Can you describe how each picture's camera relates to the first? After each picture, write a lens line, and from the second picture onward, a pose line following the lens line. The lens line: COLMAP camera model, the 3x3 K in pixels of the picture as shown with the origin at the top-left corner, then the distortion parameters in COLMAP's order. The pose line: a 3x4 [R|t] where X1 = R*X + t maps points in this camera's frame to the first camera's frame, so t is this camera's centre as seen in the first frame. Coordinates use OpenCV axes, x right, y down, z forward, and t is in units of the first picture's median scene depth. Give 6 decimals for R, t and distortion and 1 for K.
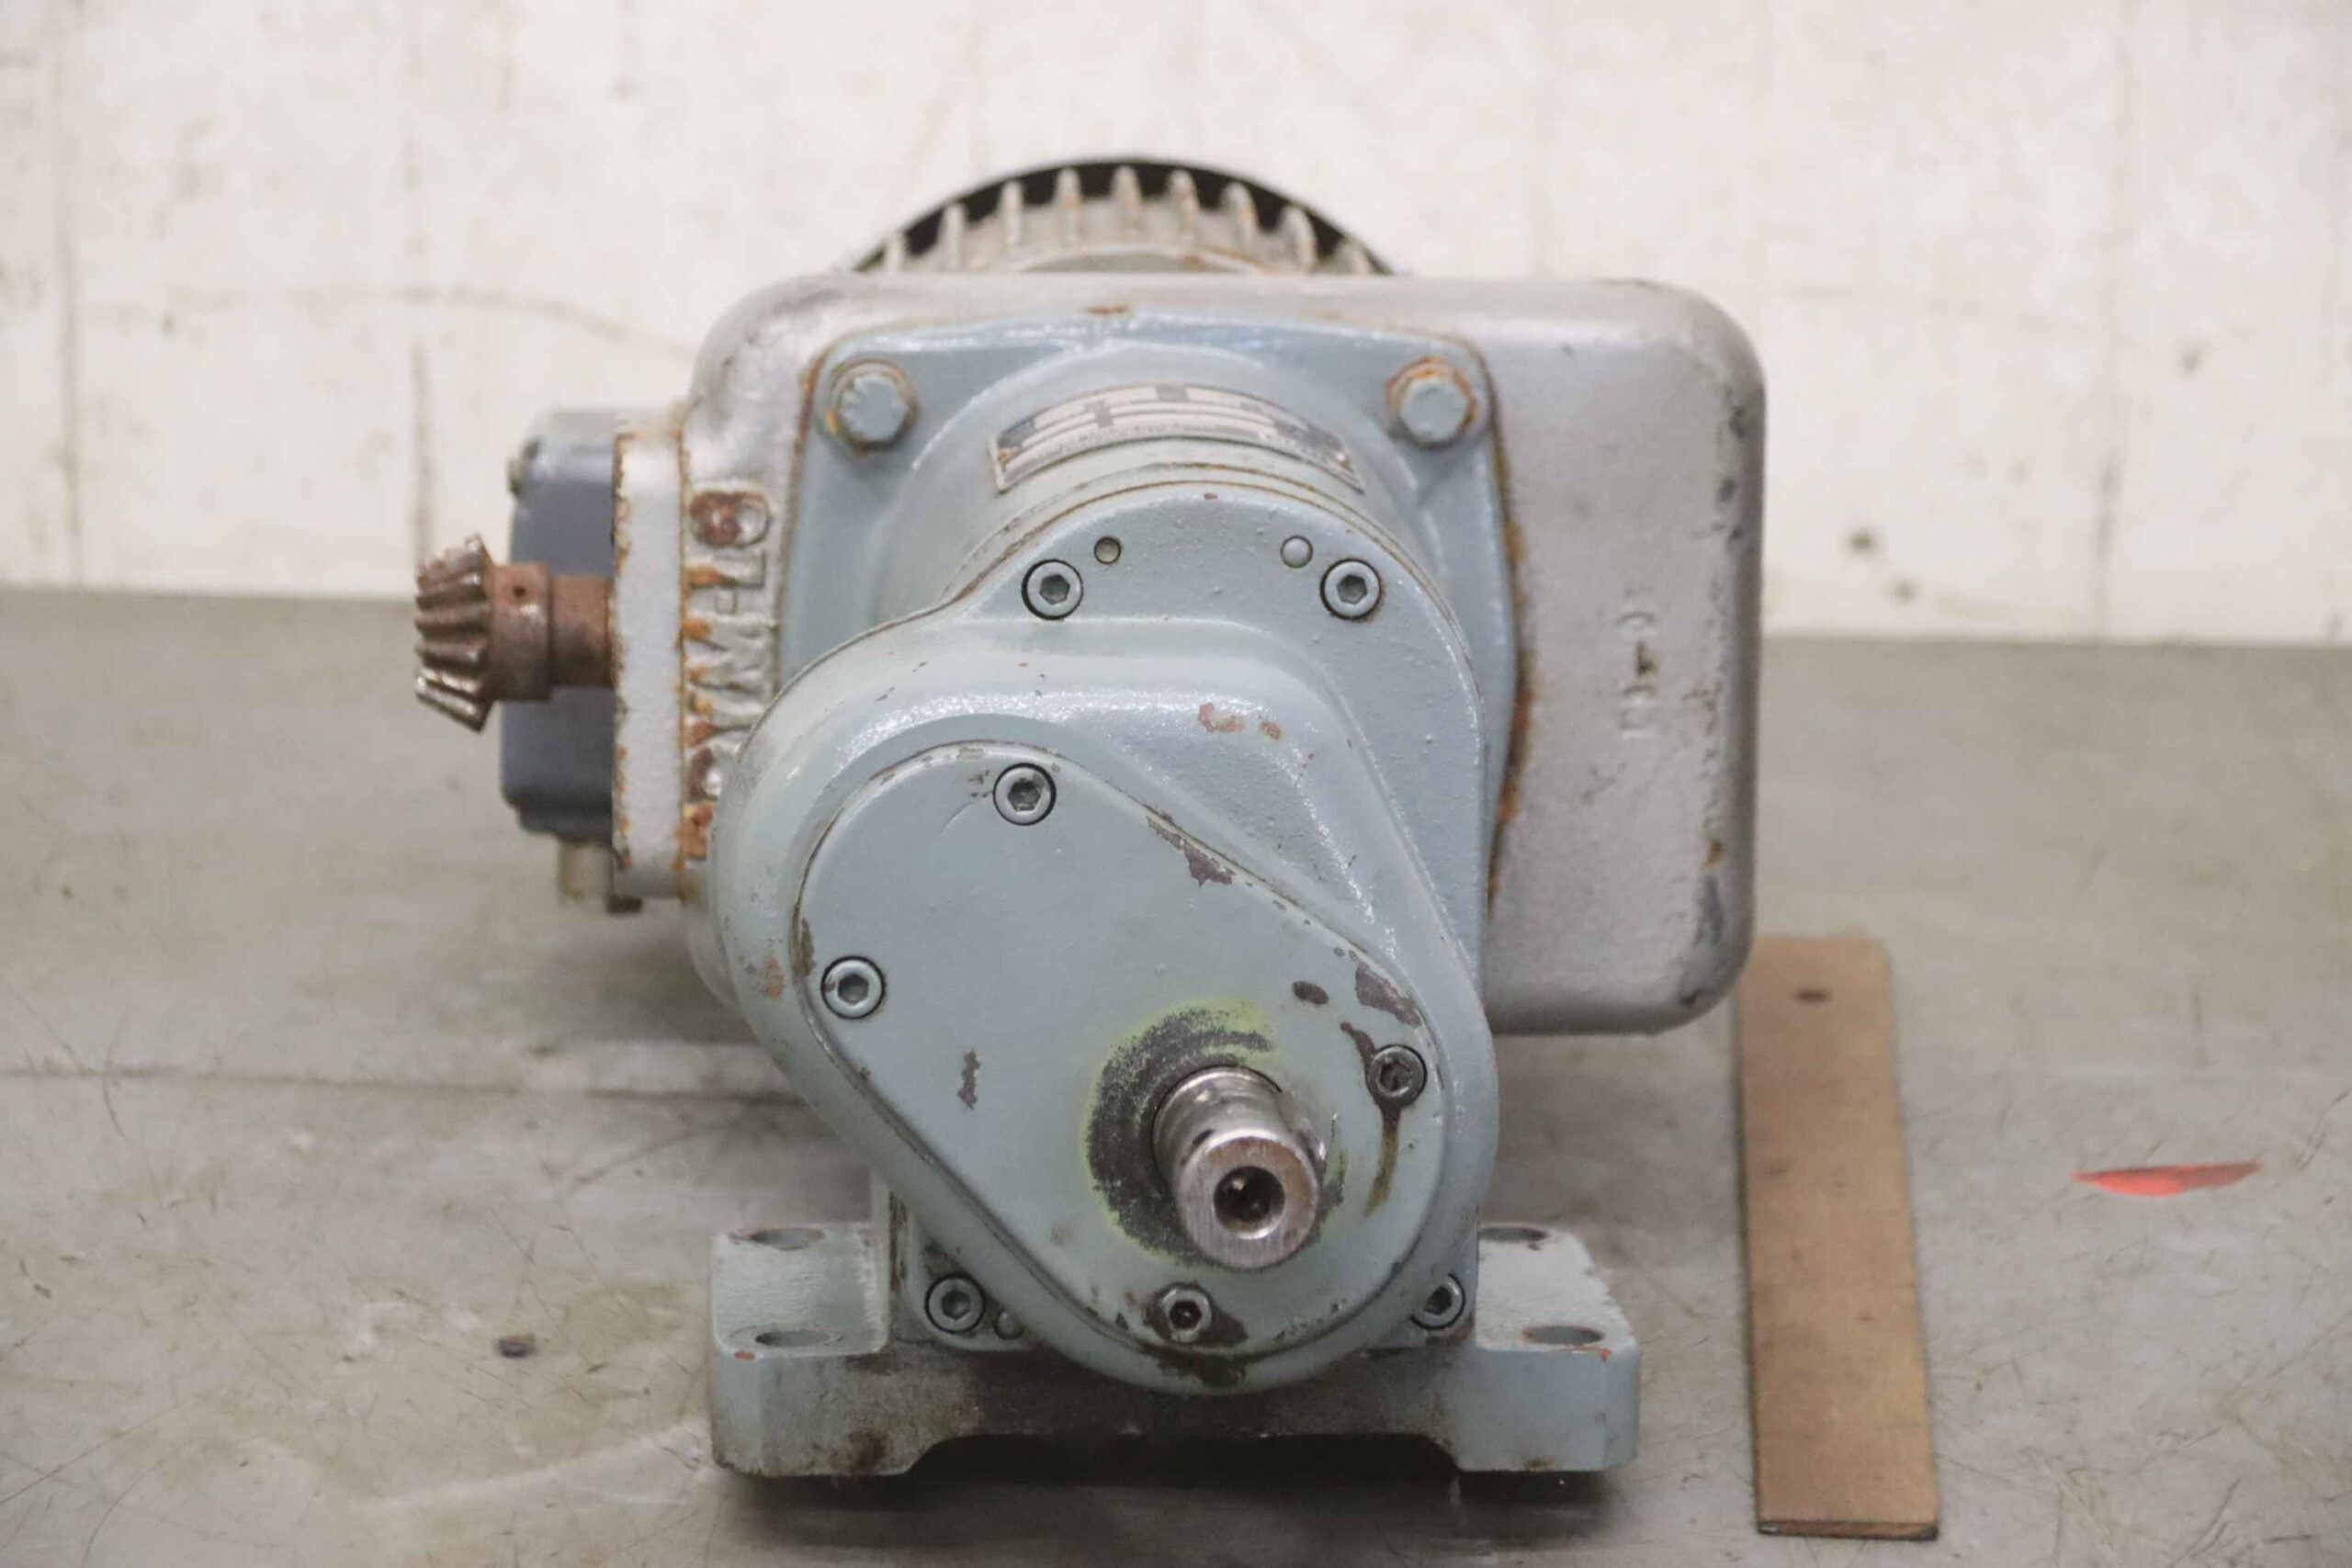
lens RADIAL K [[7927.9, 0, 1176.0], [0, 7927.9, 784.0], [0, 0, 1]] dist [0.441577, 5.244658]
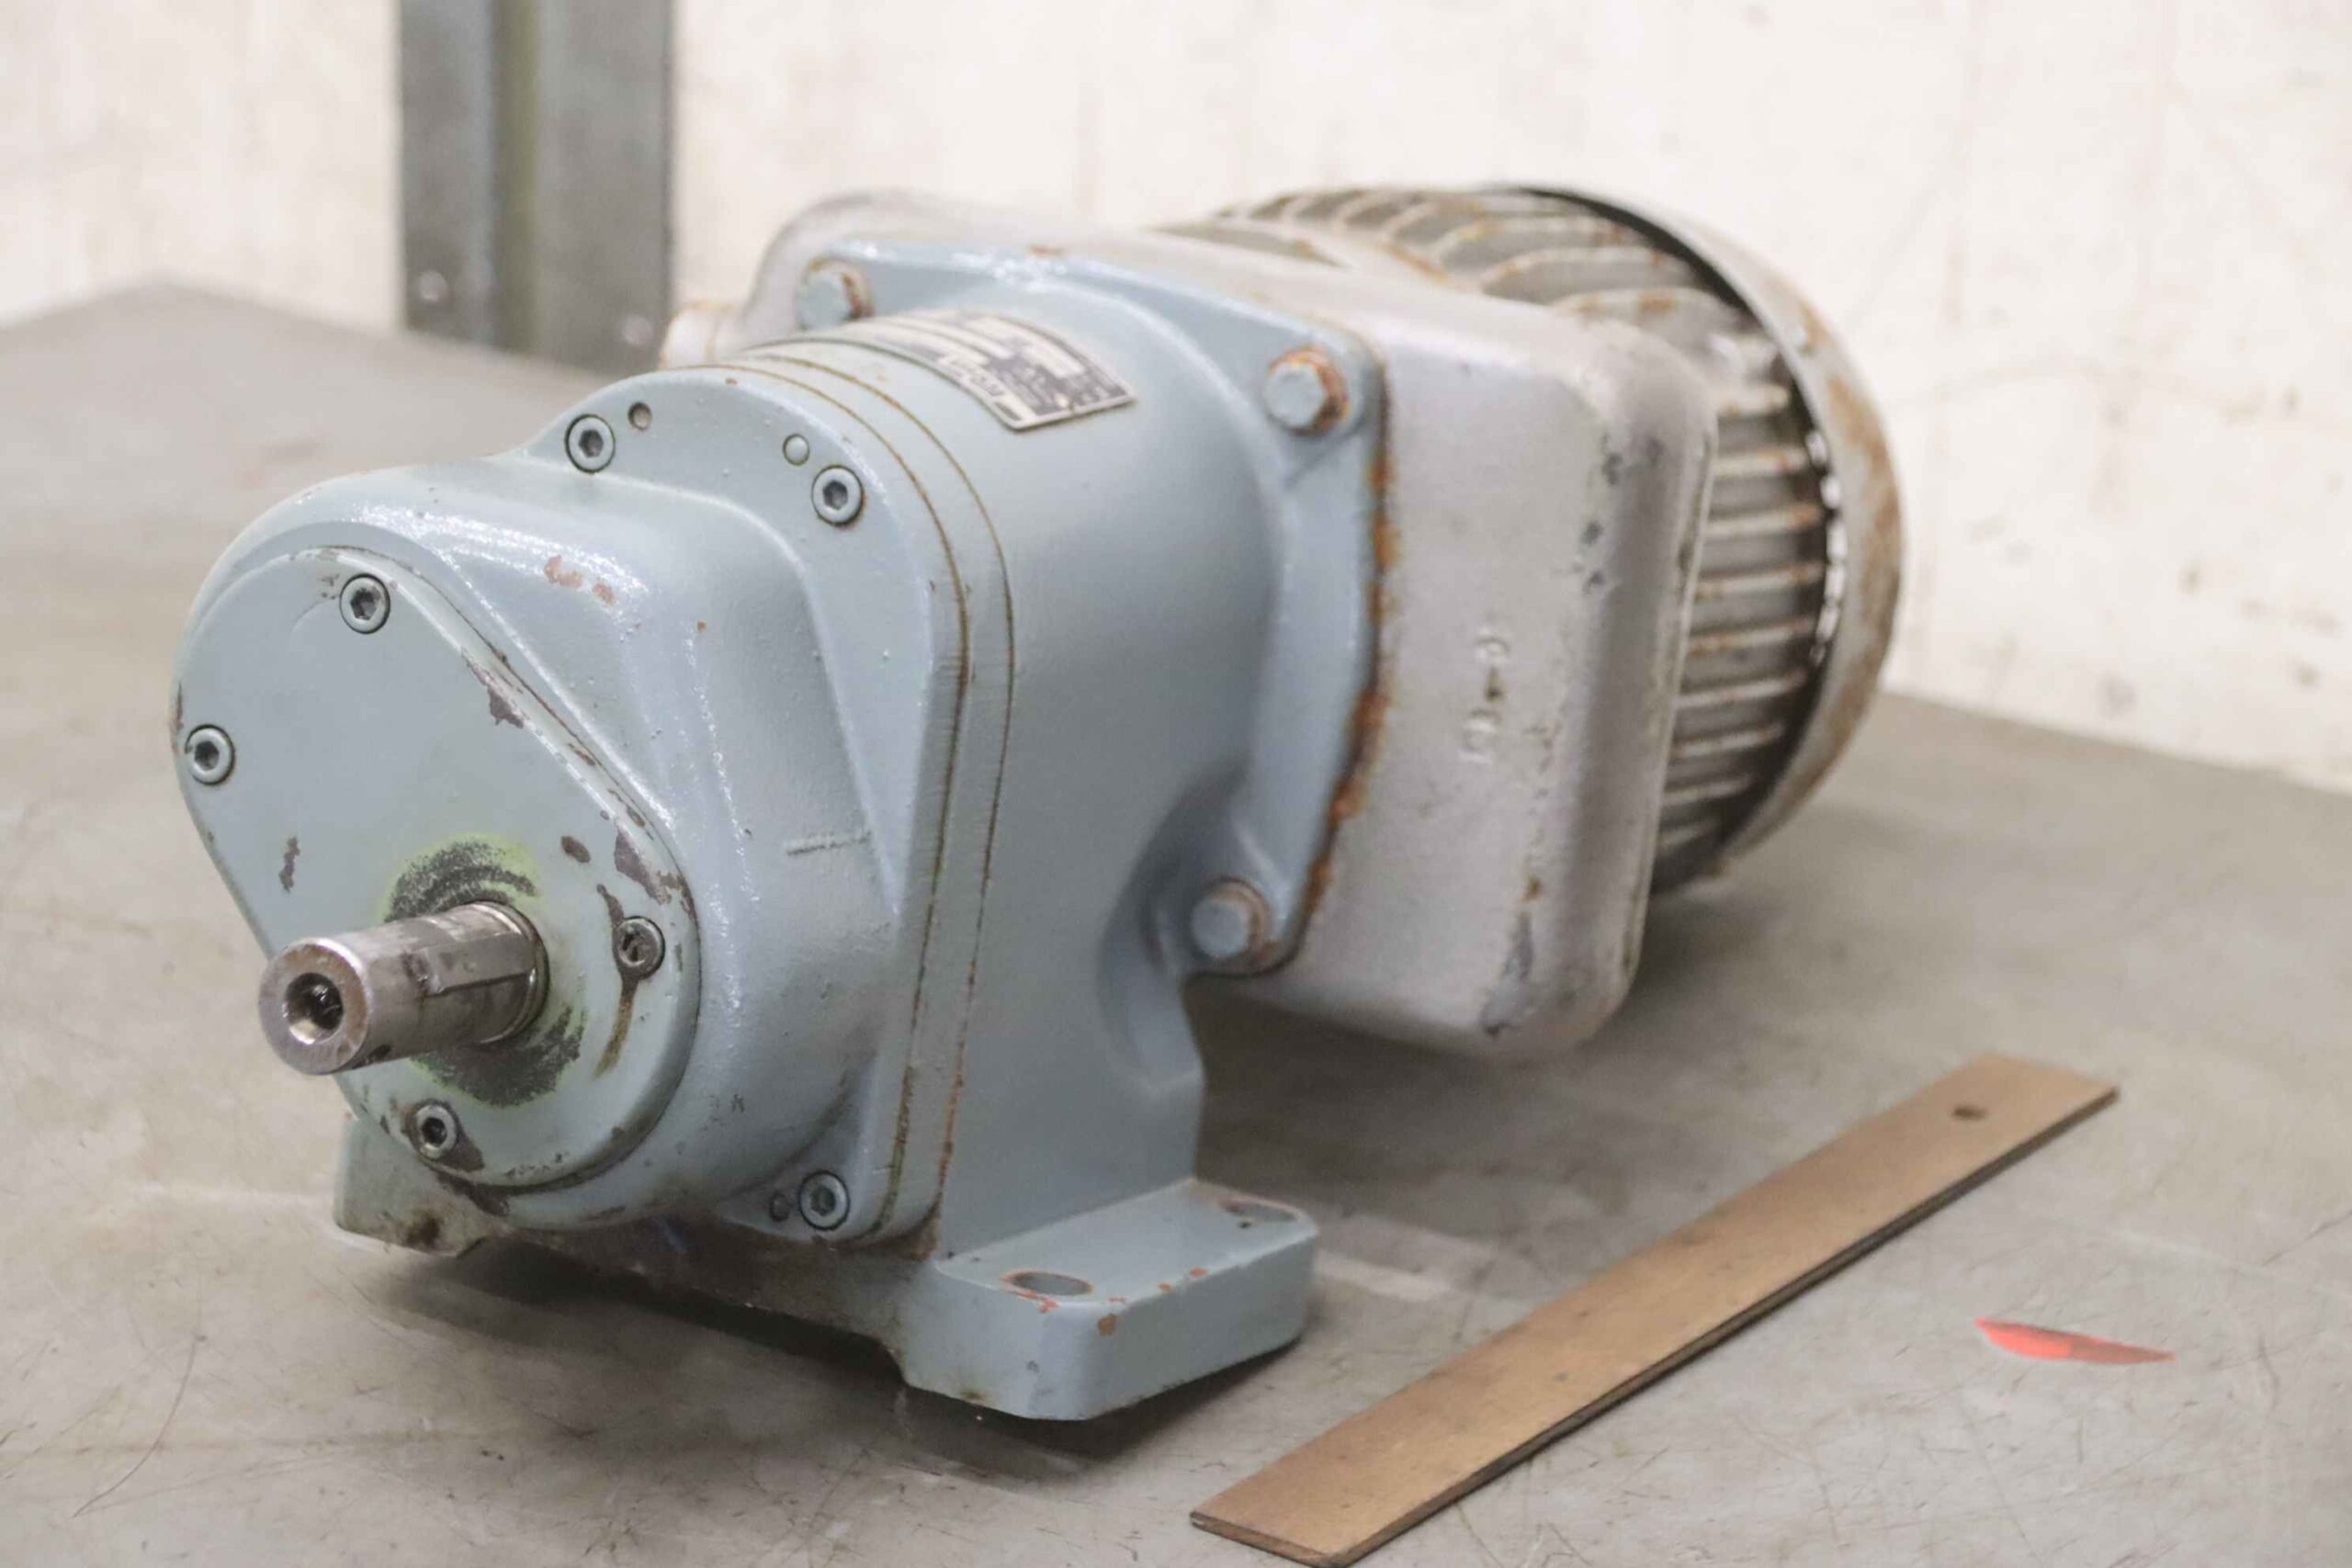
lens RADIAL K [[6438.6, 0, 1176.0], [0, 6438.6, 784.0], [0, 0, 1]] dist [0.320644, -0.114211]
pose [[0.847127, 0.195975, -0.493933, 0.433141], [-0.206255, 0.977899, 0.034254, -0.023312], [0.489729, 0.072858, 0.868825, 0.273257]]
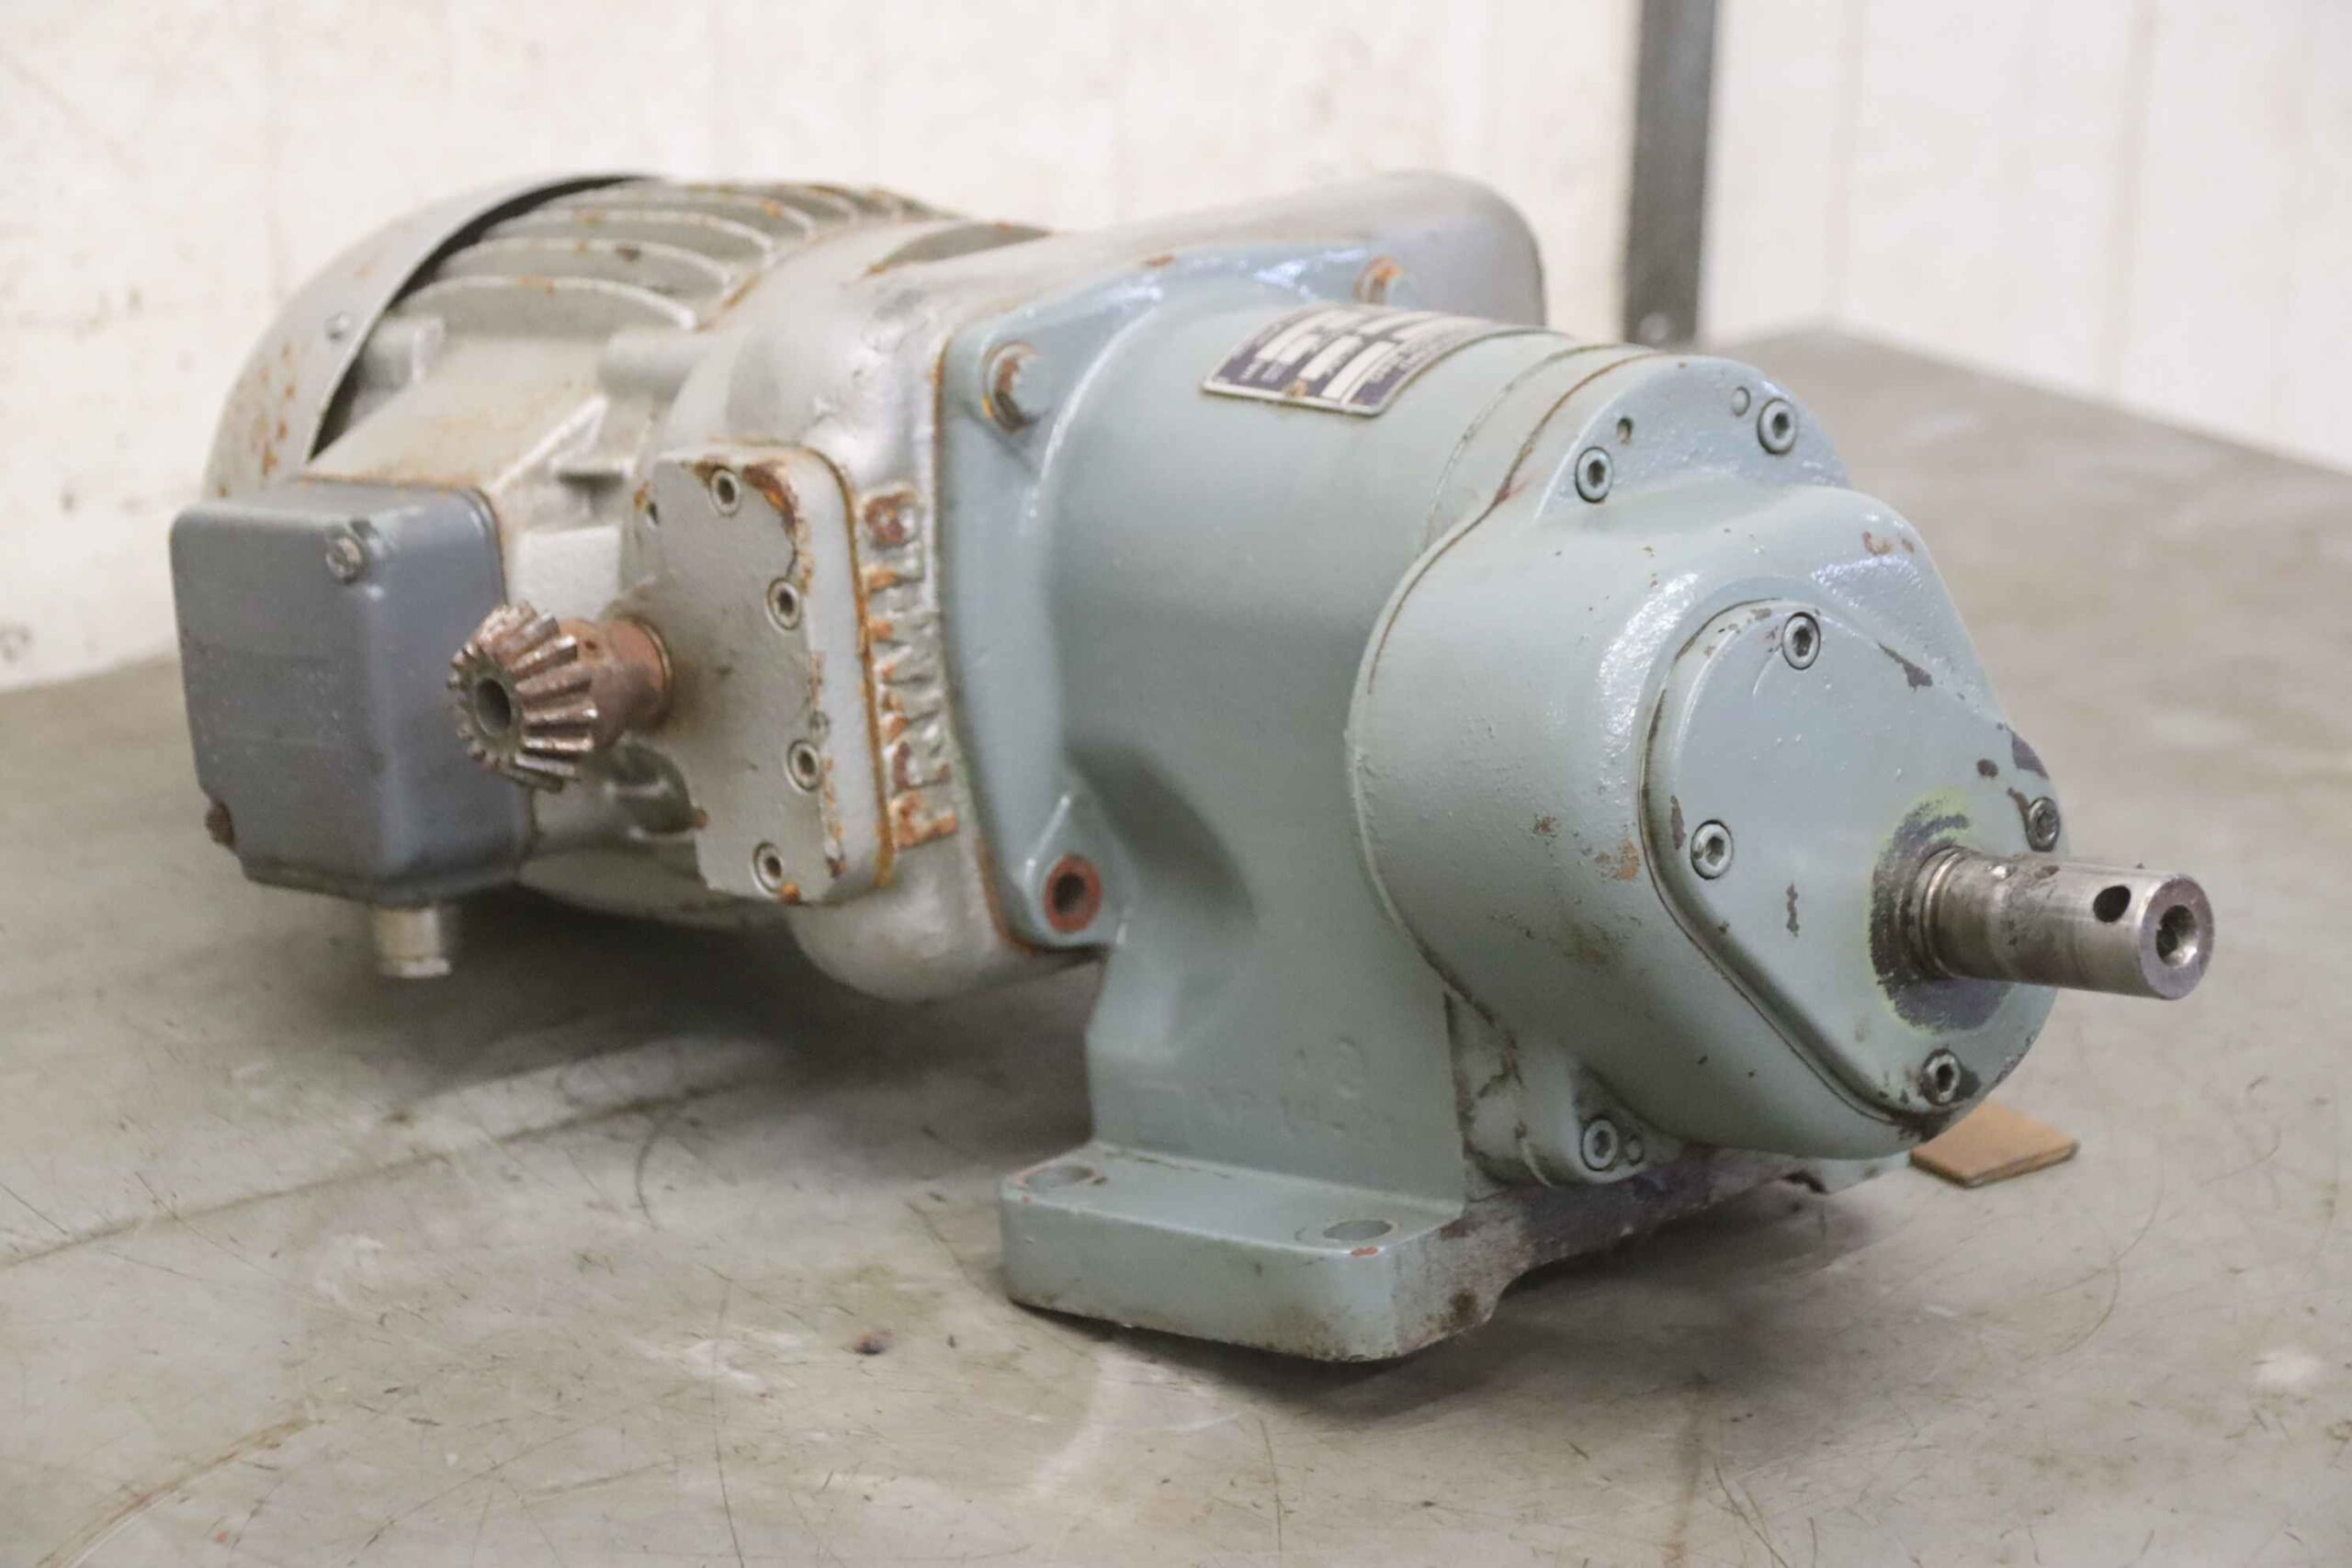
lens RADIAL K [[6550.2, 0, 1176.0], [0, 6550.2, 784.0], [0, 0, 1]] dist [0.361261, 0.196788]
pose [[0.766286, -0.211446, 0.606709, -0.554885], [0.205780, 0.975322, 0.080007, -0.060553], [-0.608654, 0.063541, 0.790888, 0.295944]]
